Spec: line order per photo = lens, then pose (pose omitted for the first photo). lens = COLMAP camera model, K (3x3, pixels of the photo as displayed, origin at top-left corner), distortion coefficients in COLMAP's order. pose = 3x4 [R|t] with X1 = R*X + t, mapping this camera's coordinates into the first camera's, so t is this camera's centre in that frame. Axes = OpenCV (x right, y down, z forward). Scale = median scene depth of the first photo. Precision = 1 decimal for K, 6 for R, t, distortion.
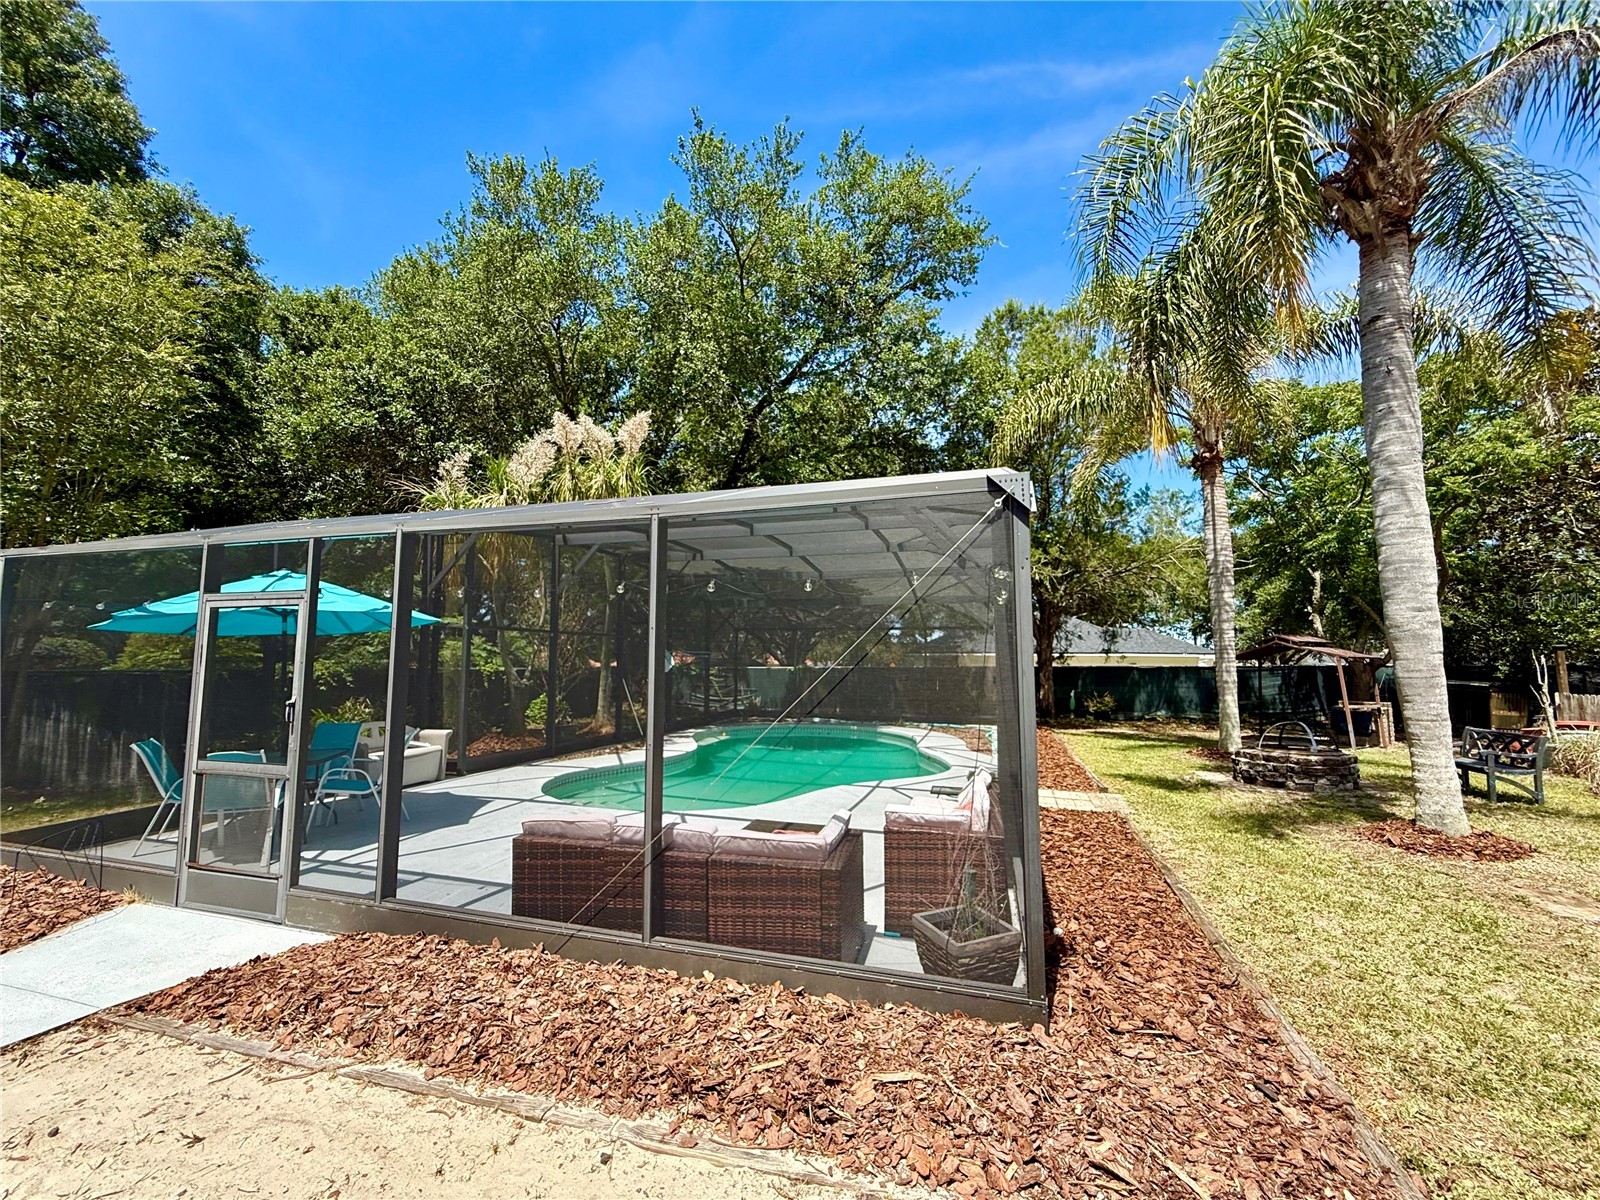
lens RADIAL K [[641.0, 0, 797.7], [0, 641.0, 603.3], [0, 0, 1]] dist [0.001340, -0.000167]
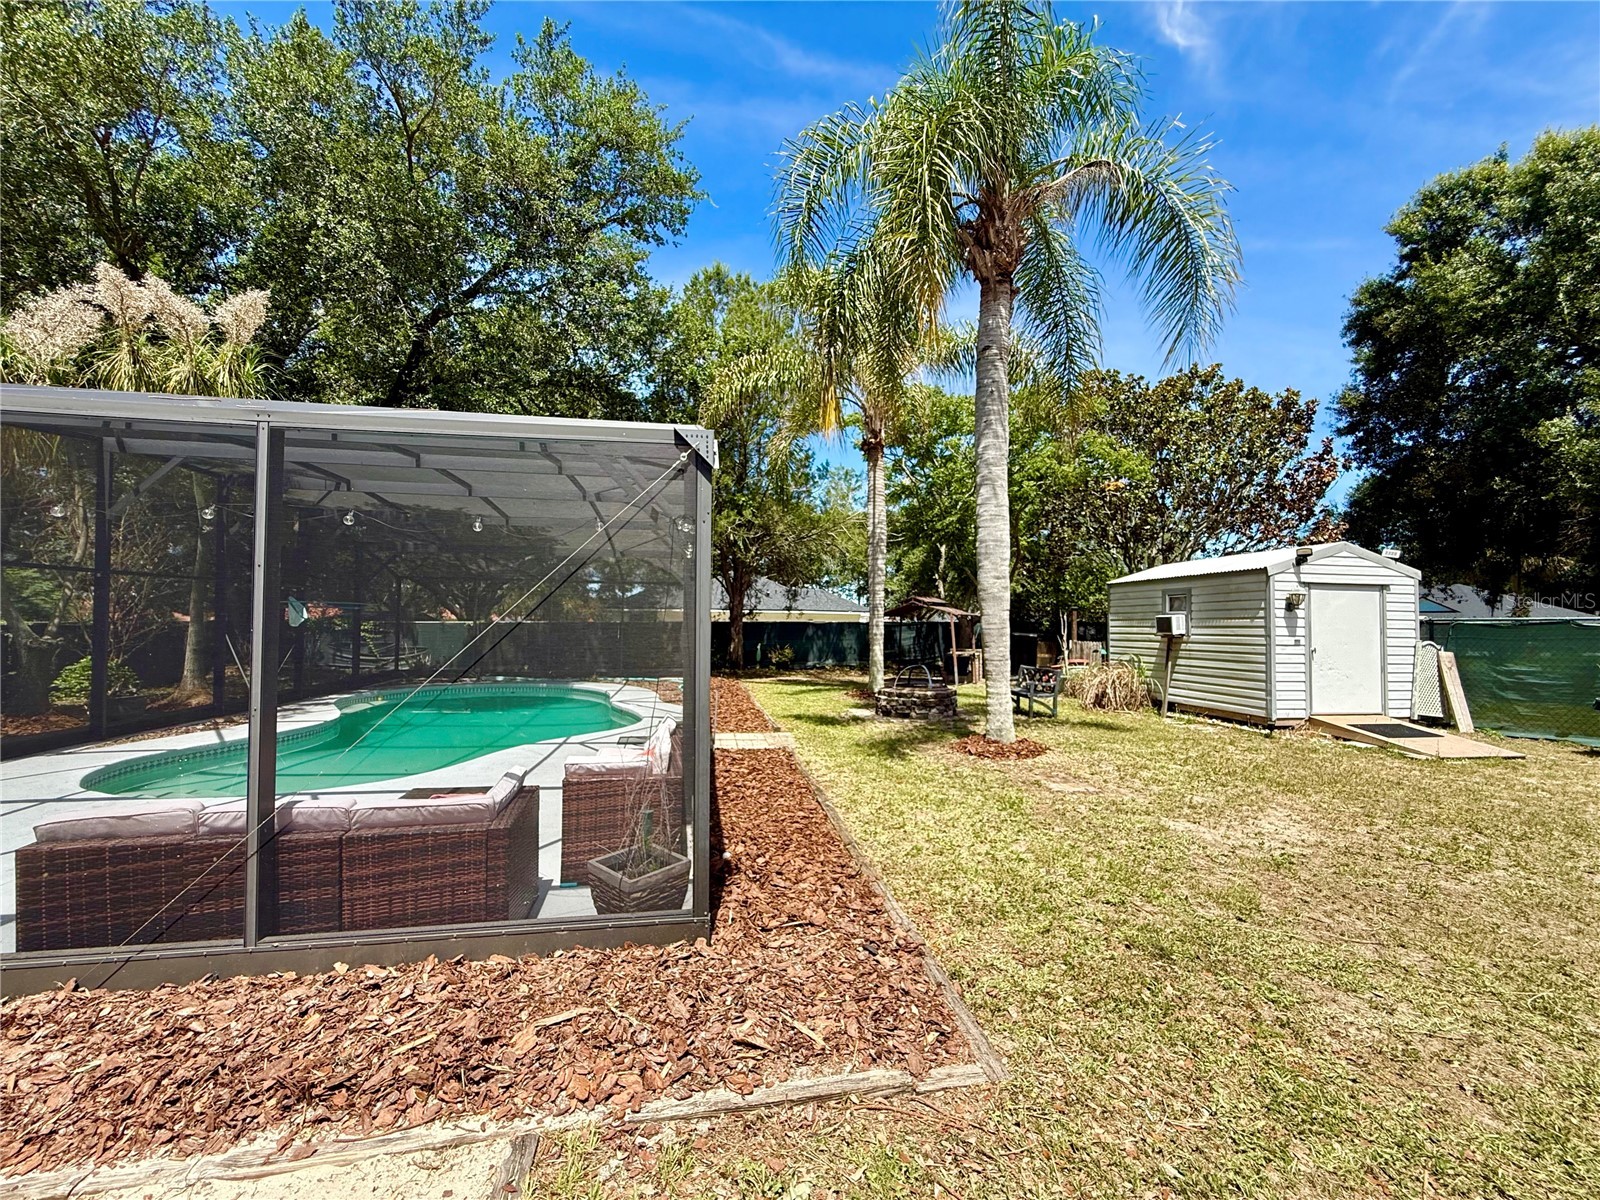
lens RADIAL K [[641.0, 0, 798.7], [0, 641.0, 603.4], [0, 0, 1]] dist [0.001340, -0.000167]
pose [[0.896463, 0.015576, 0.442845, 0.009351], [-0.045775, 0.997291, 0.057586, 0.003562], [-0.440748, -0.071895, 0.894747, -0.006607]]
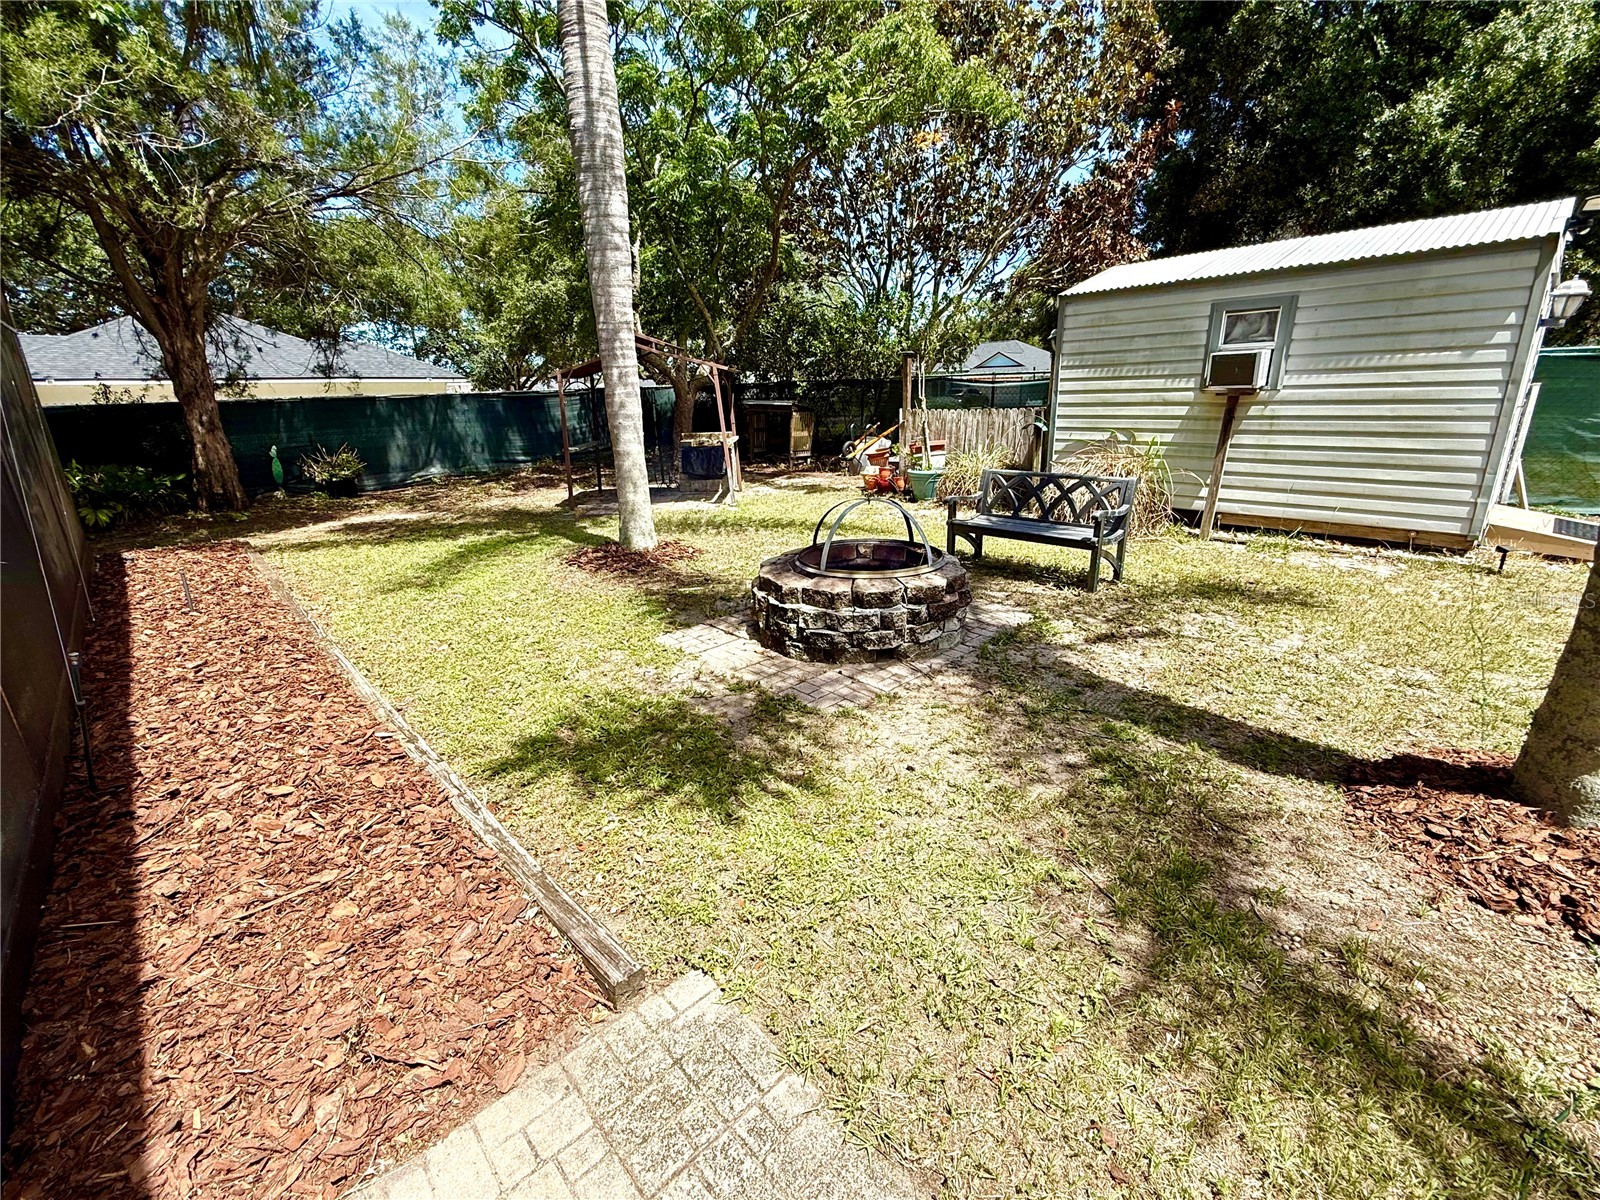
lens RADIAL K [[685.5, 0, 806.4], [0, 685.5, 600.8], [0, 0, 1]] dist [-0.001554, 0.000322]
pose [[0.486064, -0.276864, 0.828908, 0.295674], [-0.053943, 0.937177, 0.344659, 0.077576], [-0.872257, -0.212240, 0.440592, 0.720323]]
